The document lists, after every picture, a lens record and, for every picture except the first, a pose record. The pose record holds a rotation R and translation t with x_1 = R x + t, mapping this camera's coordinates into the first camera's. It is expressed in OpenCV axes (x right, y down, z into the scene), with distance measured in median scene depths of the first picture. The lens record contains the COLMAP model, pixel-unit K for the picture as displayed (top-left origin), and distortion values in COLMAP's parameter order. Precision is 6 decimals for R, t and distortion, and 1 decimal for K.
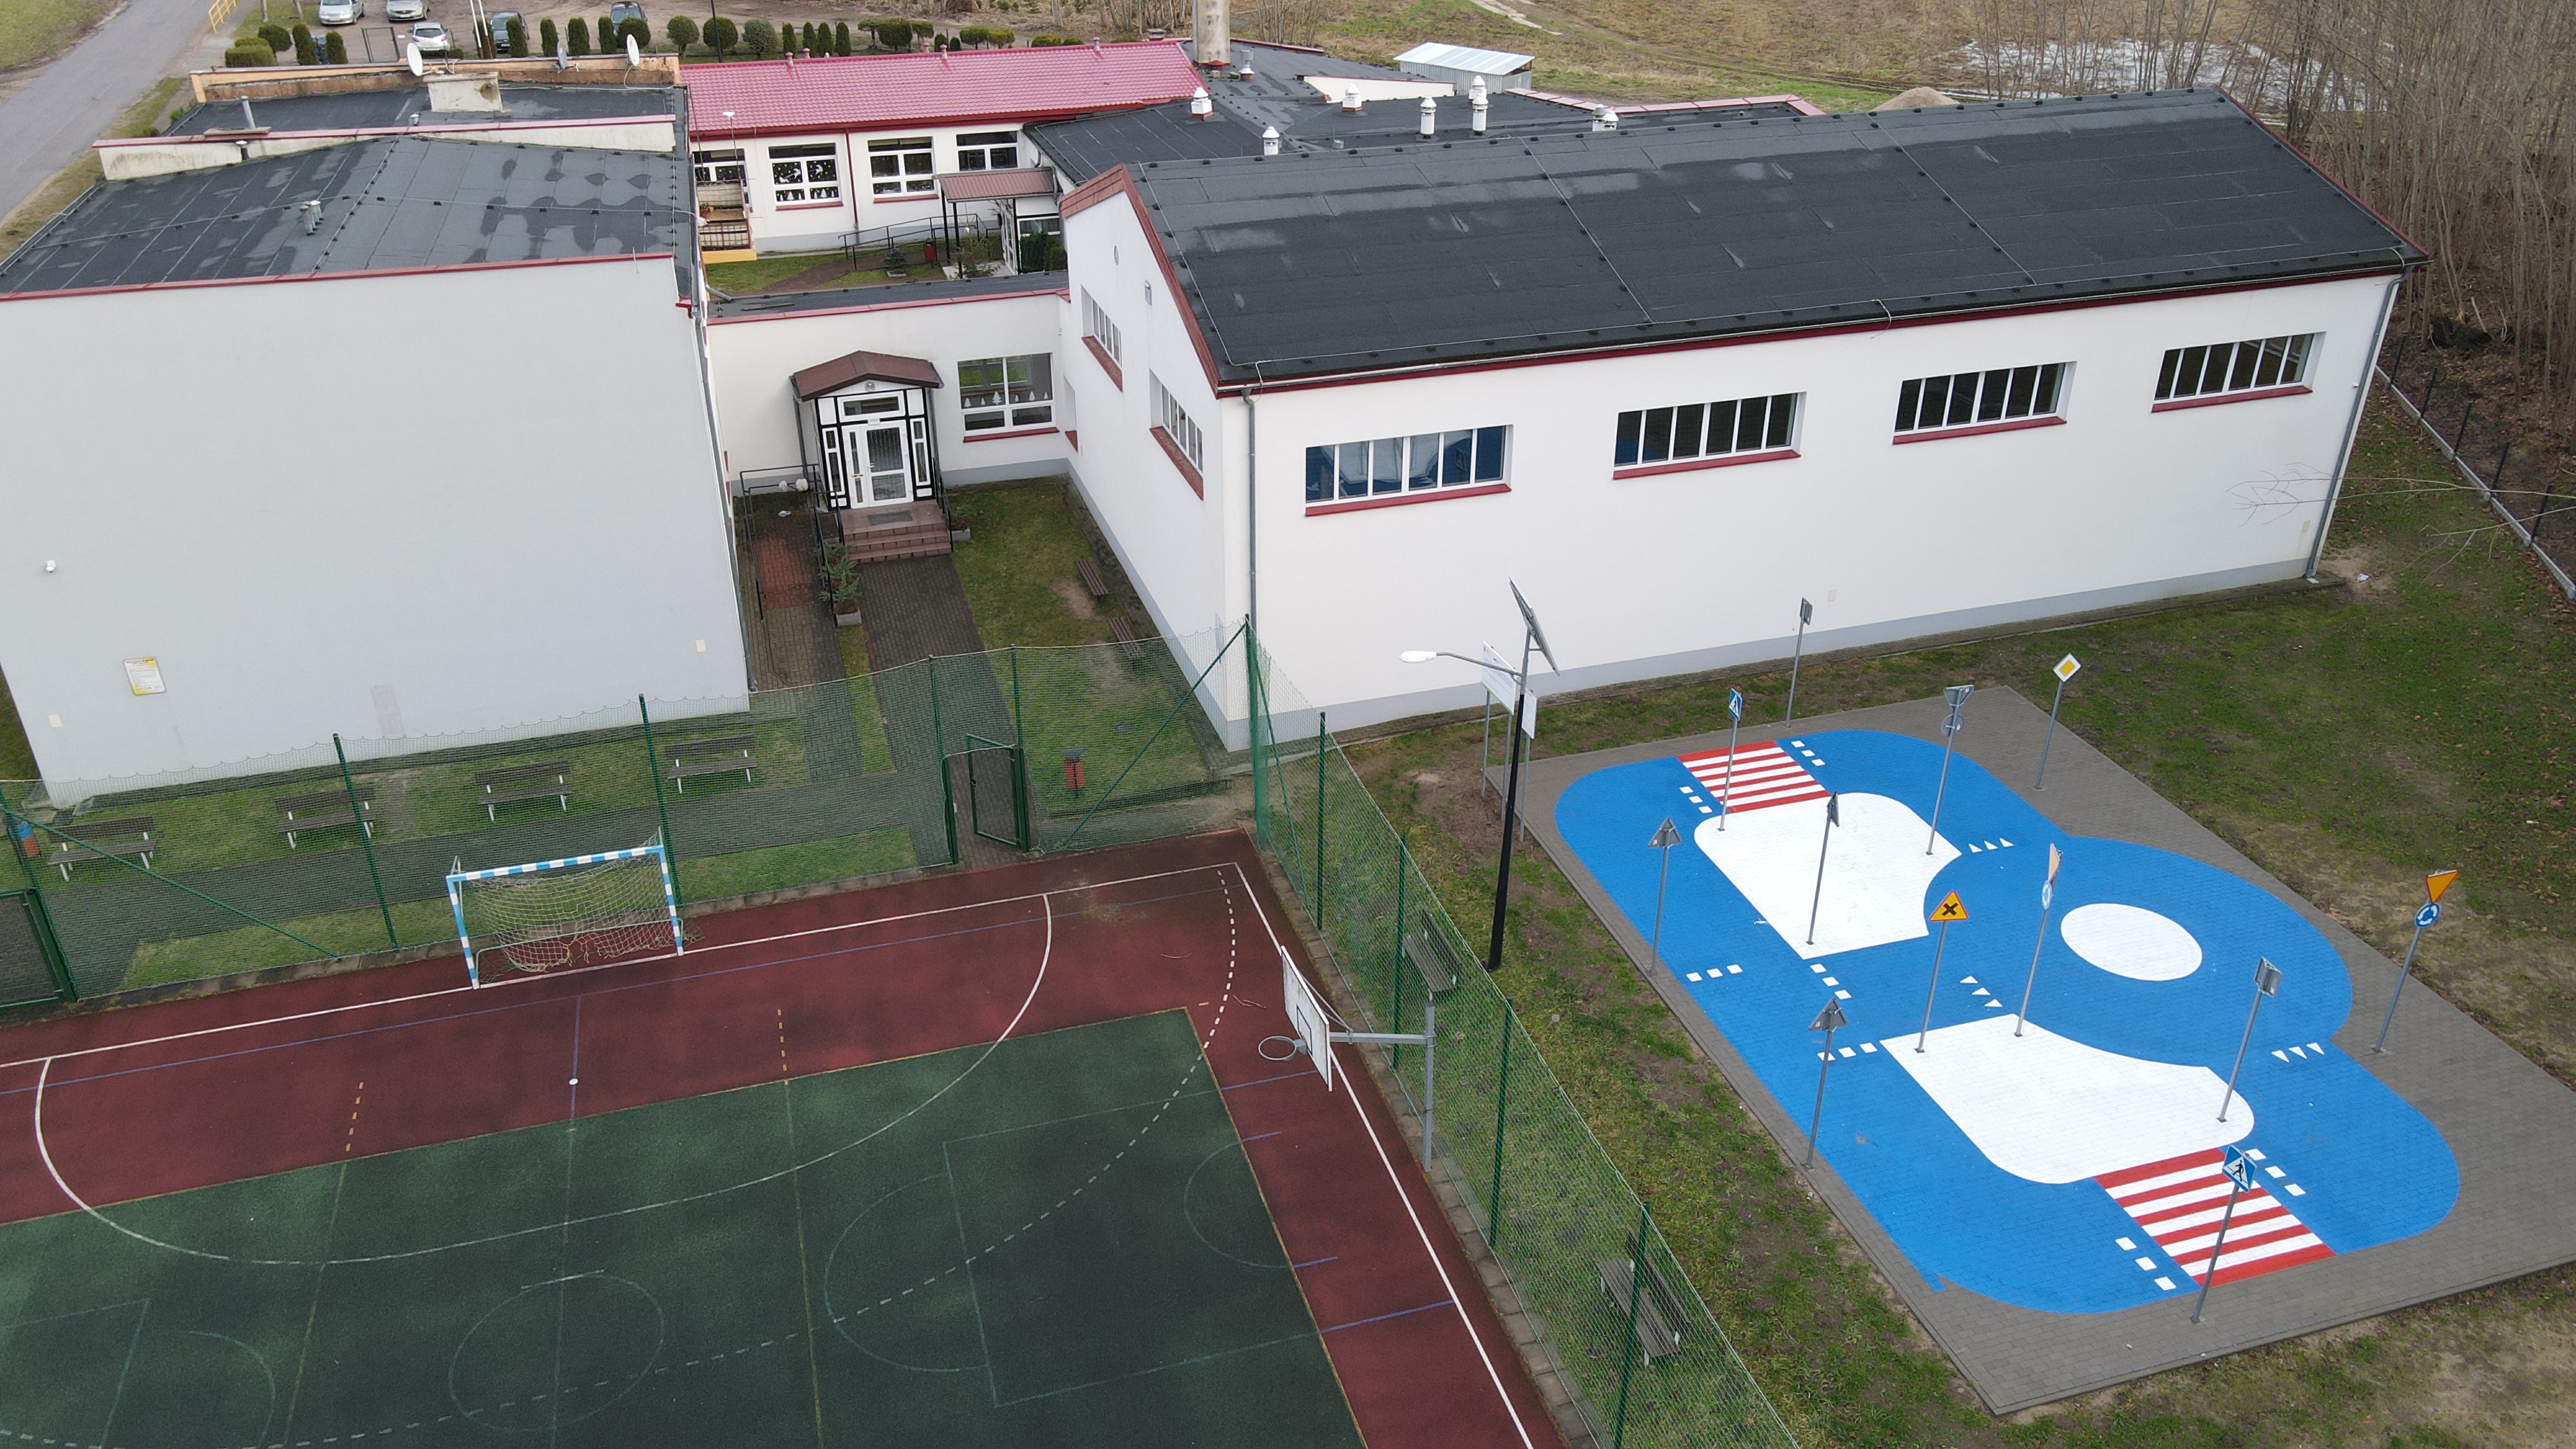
lens RADIAL K [[1888.4, 0, 1288.0], [0, 1888.4, 724.5], [0, 0, 1]] dist [0.003940, 0.002461]
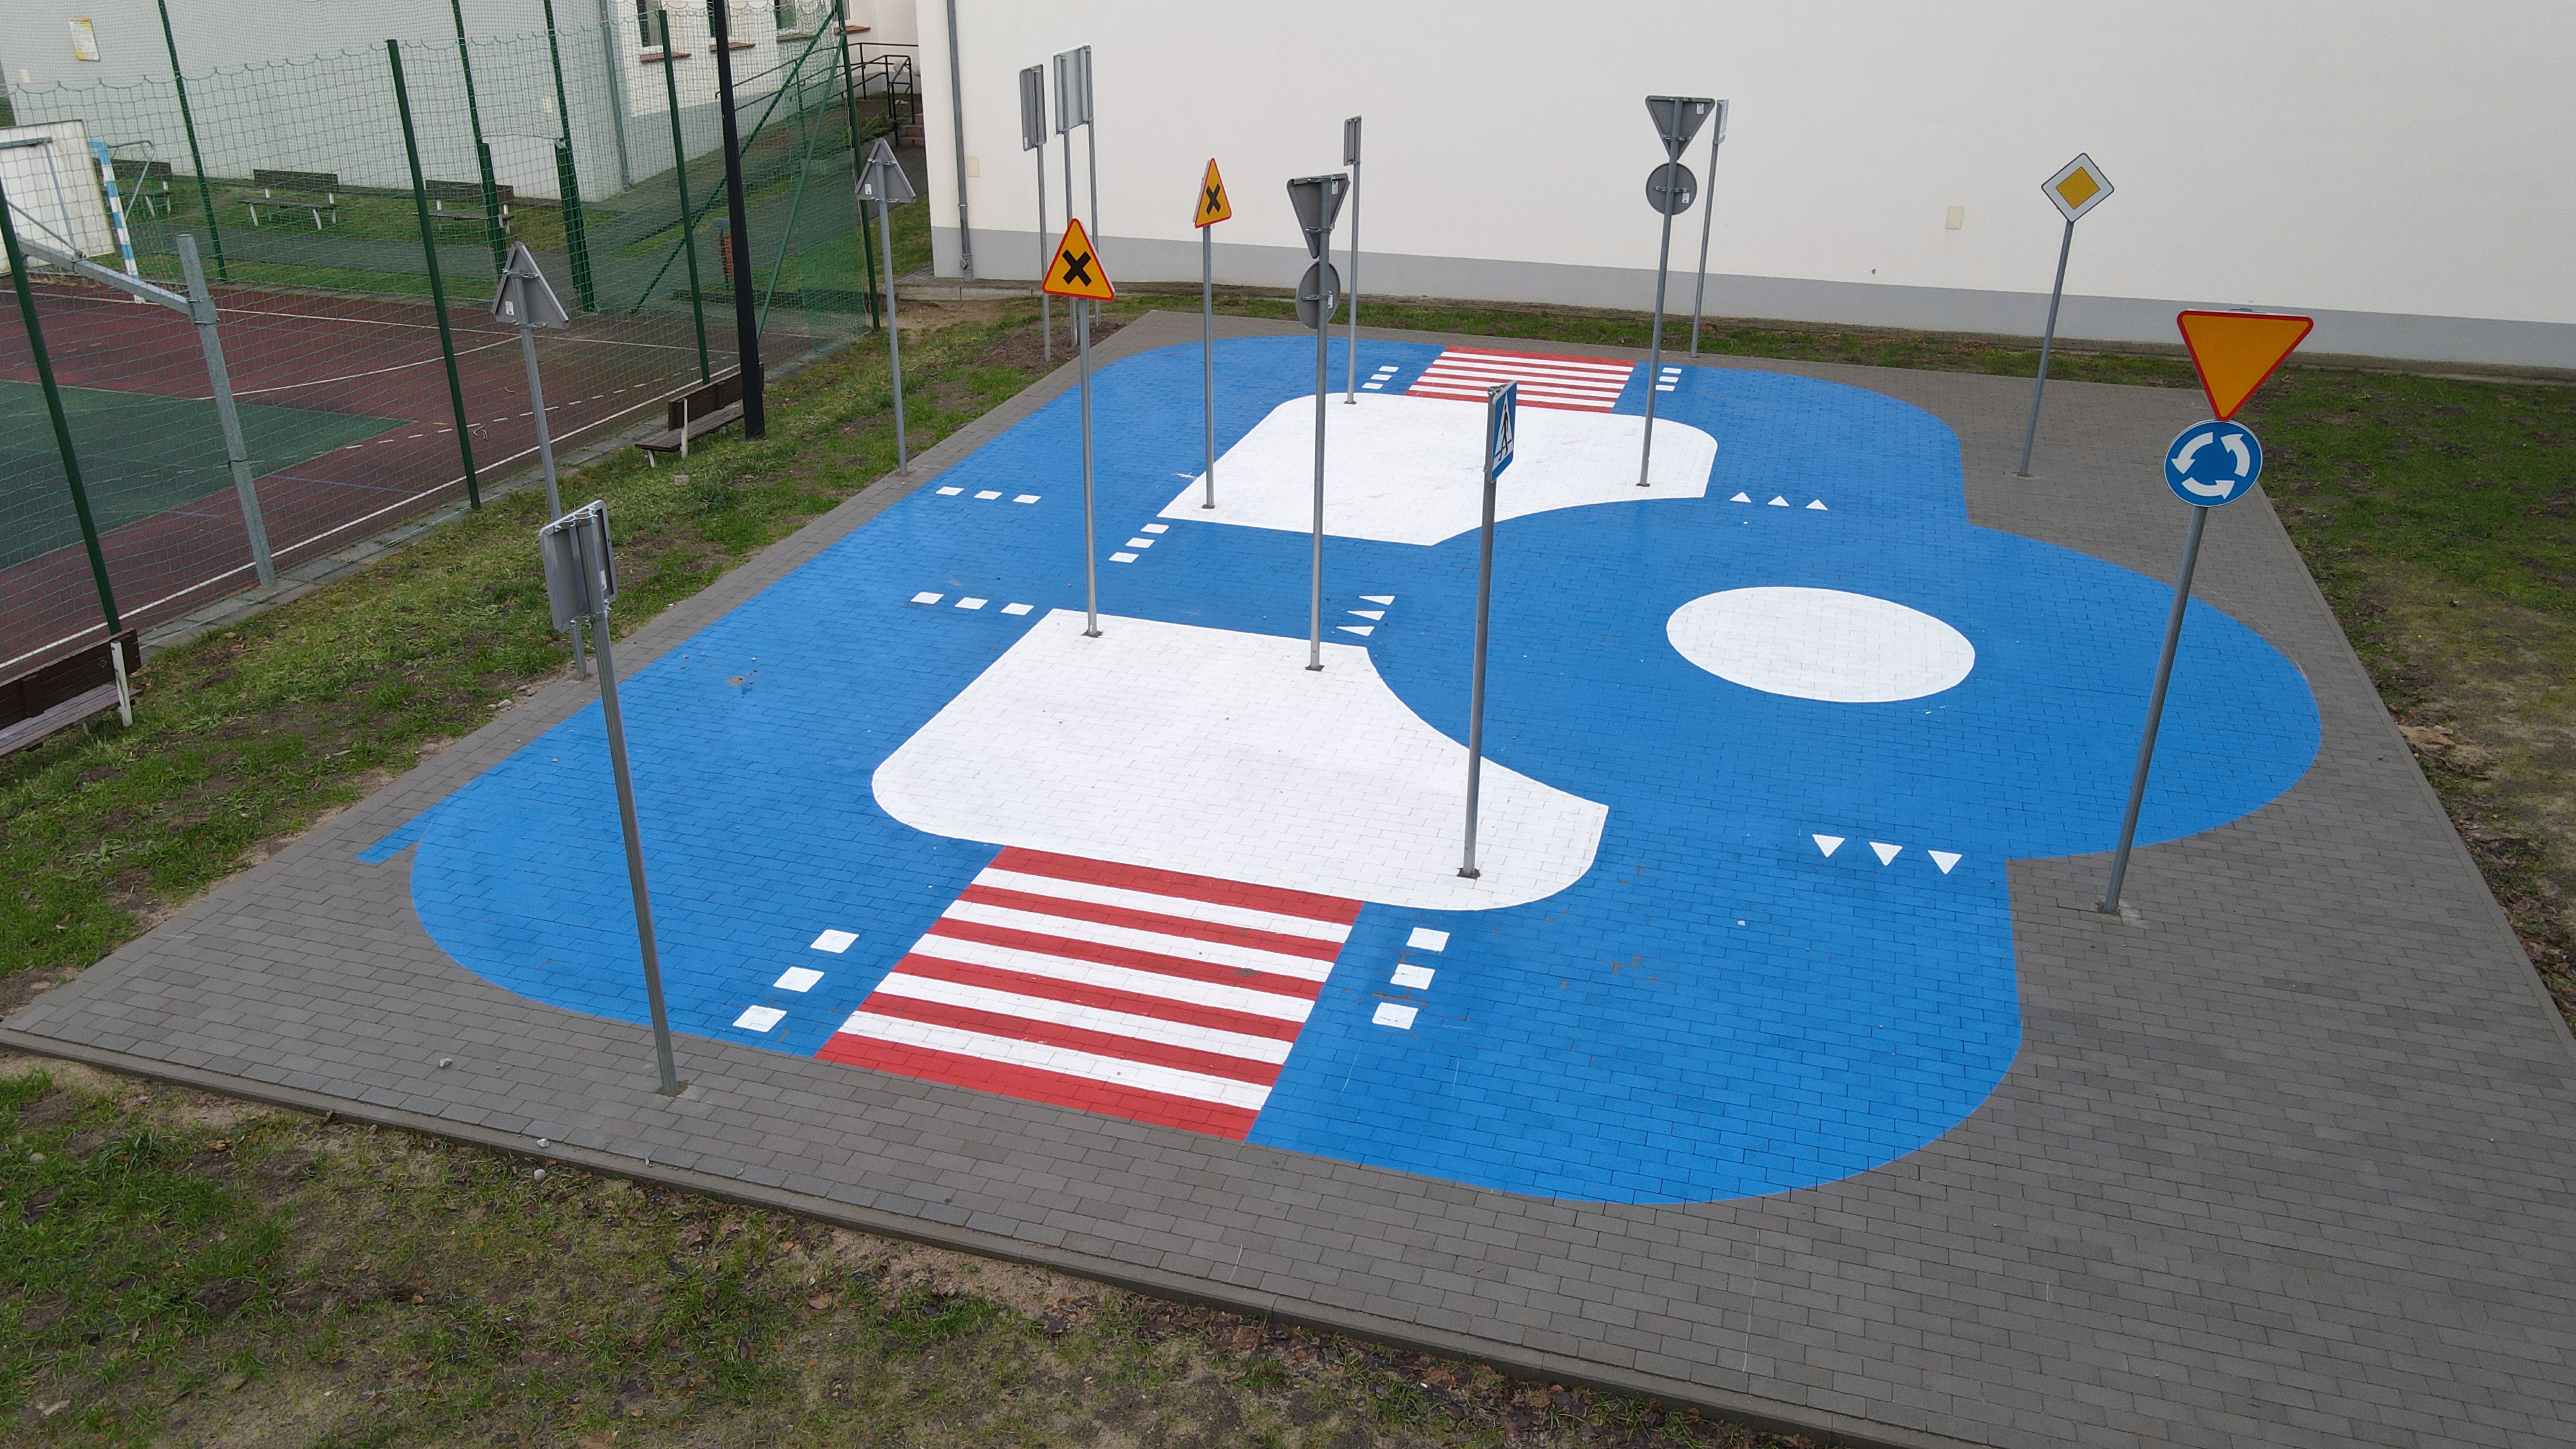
lens RADIAL K [[1888.4, 0, 1288.0], [0, 1888.4, 724.5], [0, 0, 1]] dist [0.003940, 0.002461]
pose [[0.839306, 0.234965, -0.490262, 0.648198], [-0.261486, 0.965093, 0.014884, 0.183568], [0.476646, 0.115704, 0.871448, 0.637904]]
